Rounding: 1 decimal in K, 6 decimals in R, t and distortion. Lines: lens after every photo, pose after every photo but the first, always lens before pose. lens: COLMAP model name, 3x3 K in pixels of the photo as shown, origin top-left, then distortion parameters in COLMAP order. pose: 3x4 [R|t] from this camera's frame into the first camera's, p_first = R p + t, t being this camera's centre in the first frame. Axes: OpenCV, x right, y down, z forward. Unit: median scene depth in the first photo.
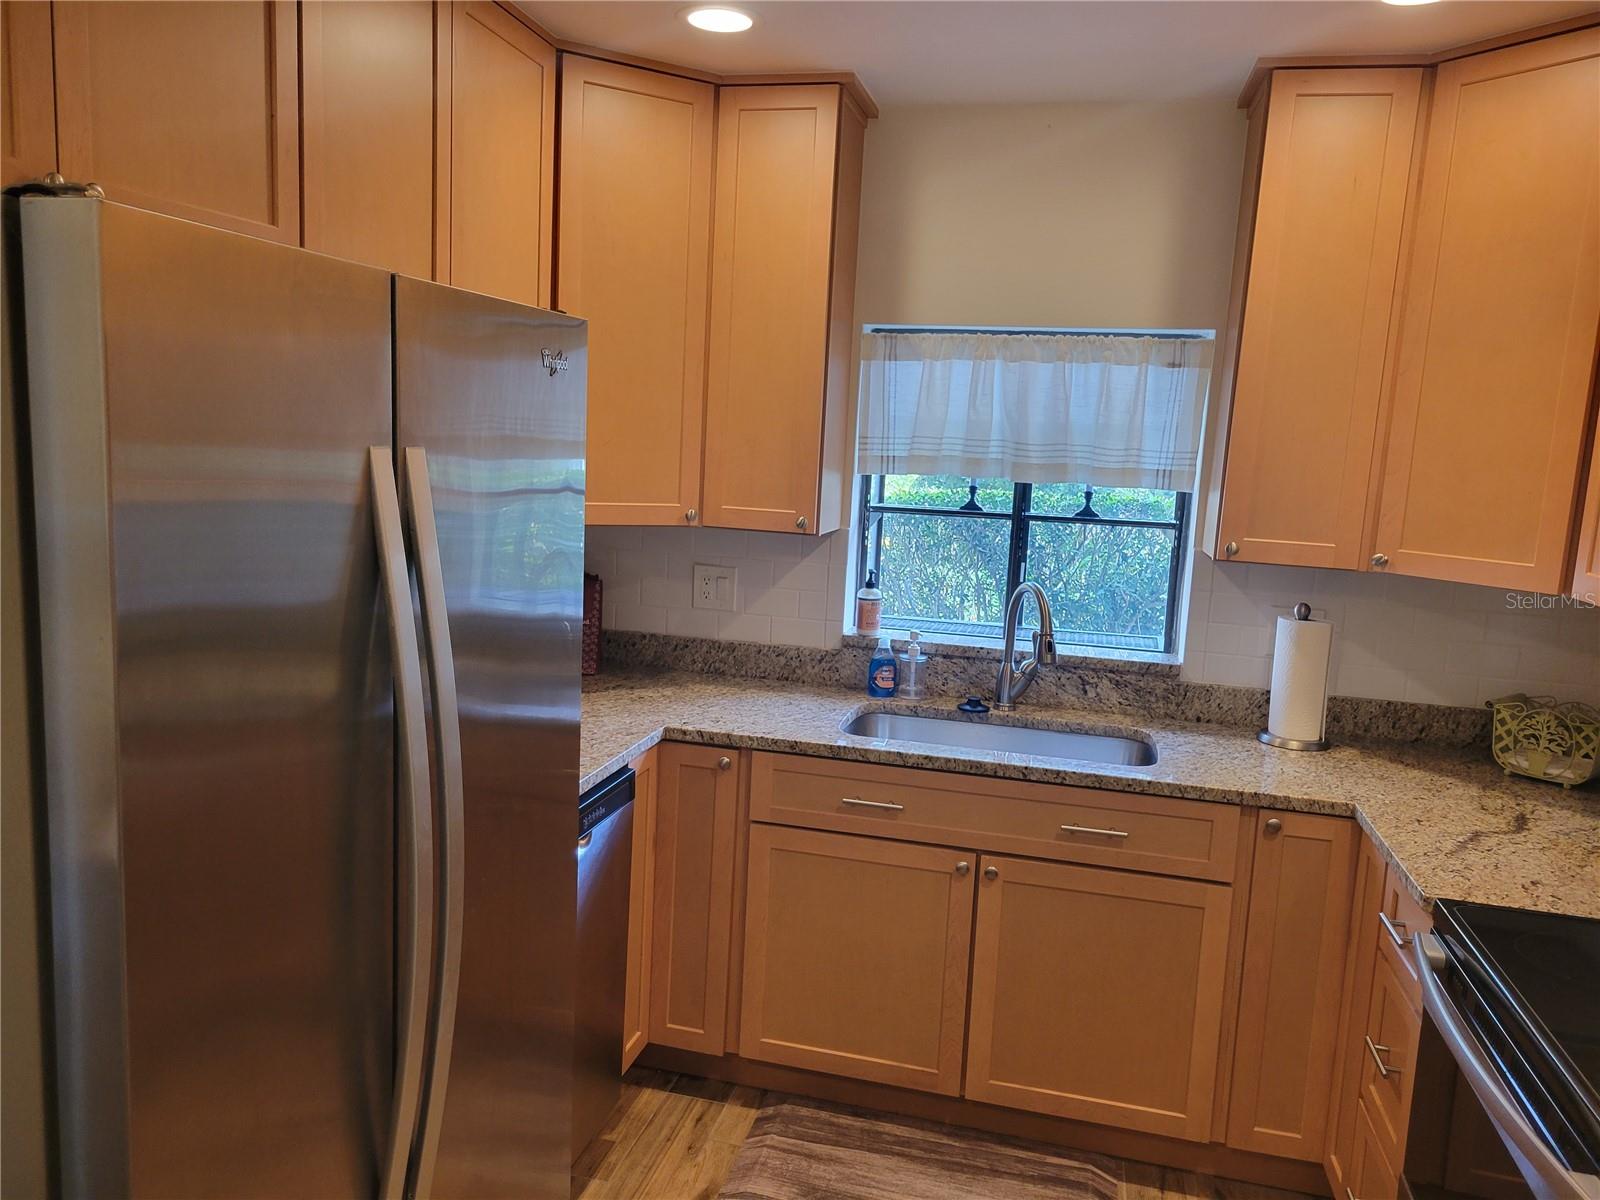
lens RADIAL K [[1214.7, 0, 764.5], [0, 1214.7, 605.7], [0, 0, 1]] dist [0.037037, -0.007487]
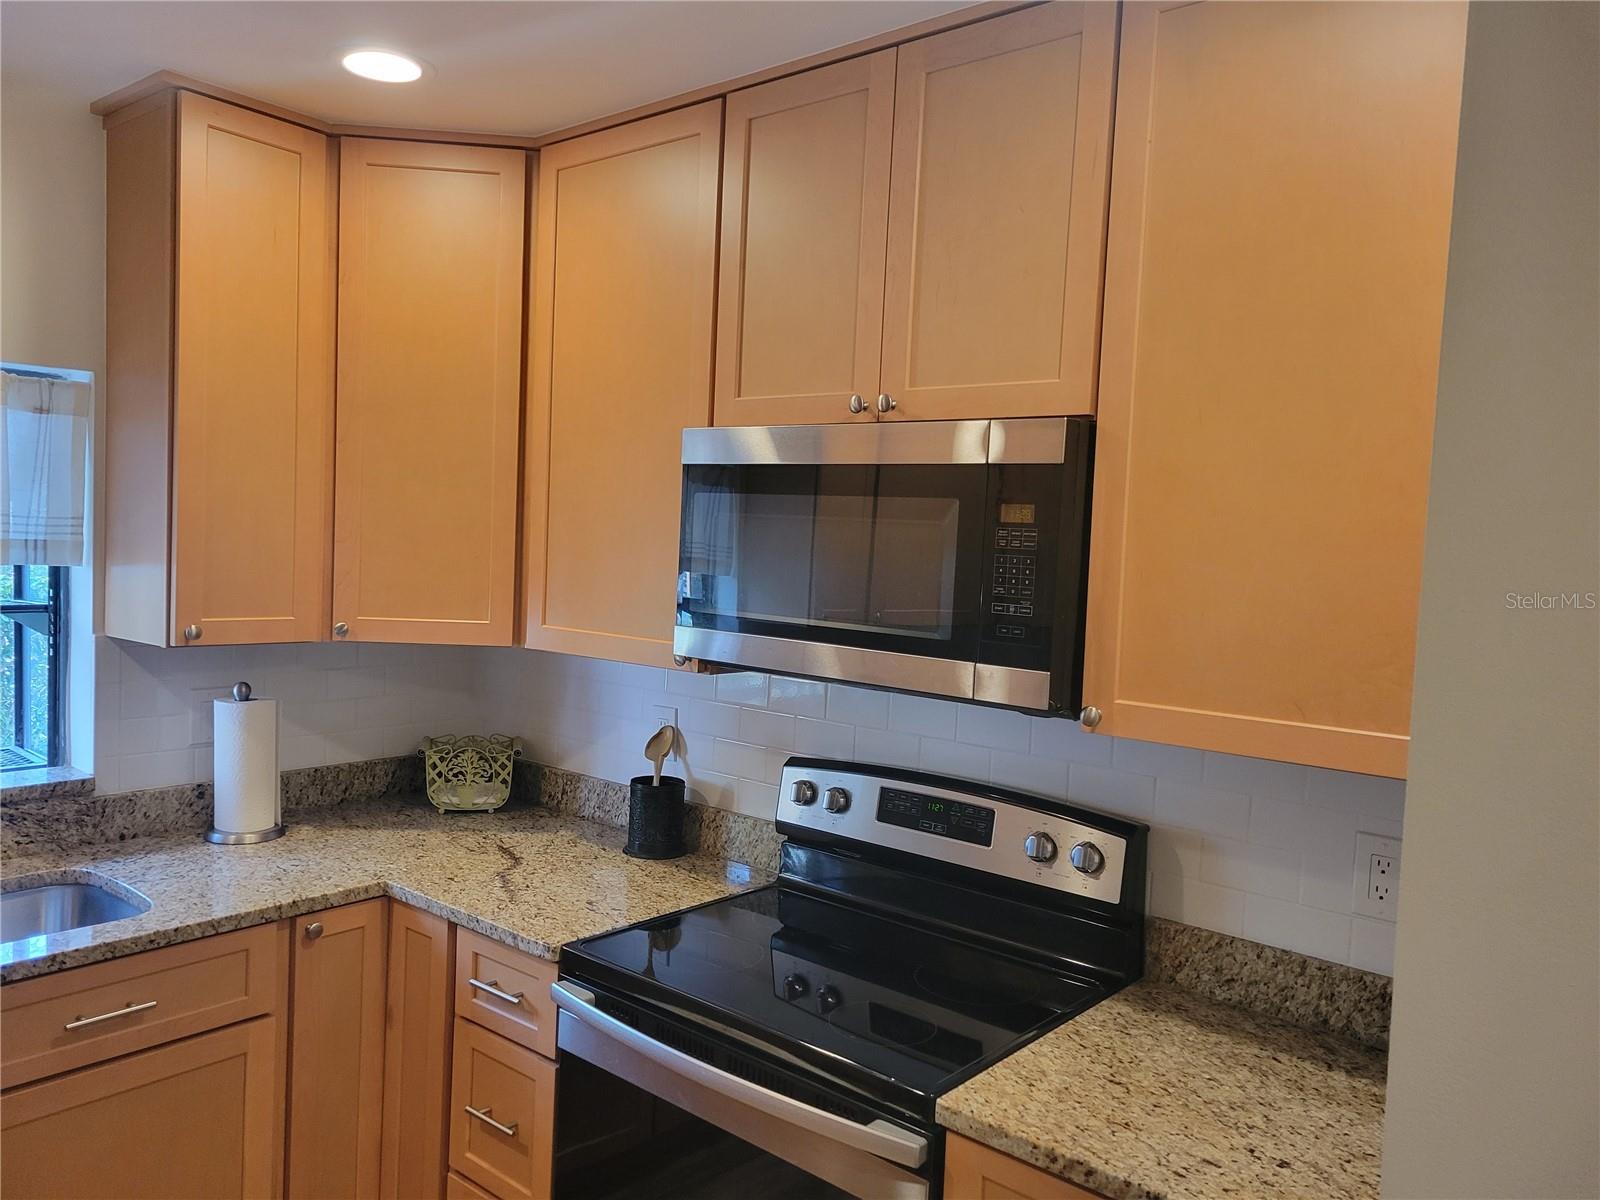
lens RADIAL K [[1214.7, 0, 764.5], [0, 1214.7, 605.7], [0, 0, 1]] dist [0.037037, -0.007487]
pose [[0.434199, -0.085887, 0.896713, -0.221650], [0.109284, 0.993114, 0.042204, -0.059046], [-0.894163, 0.079672, 0.440595, 0.261981]]
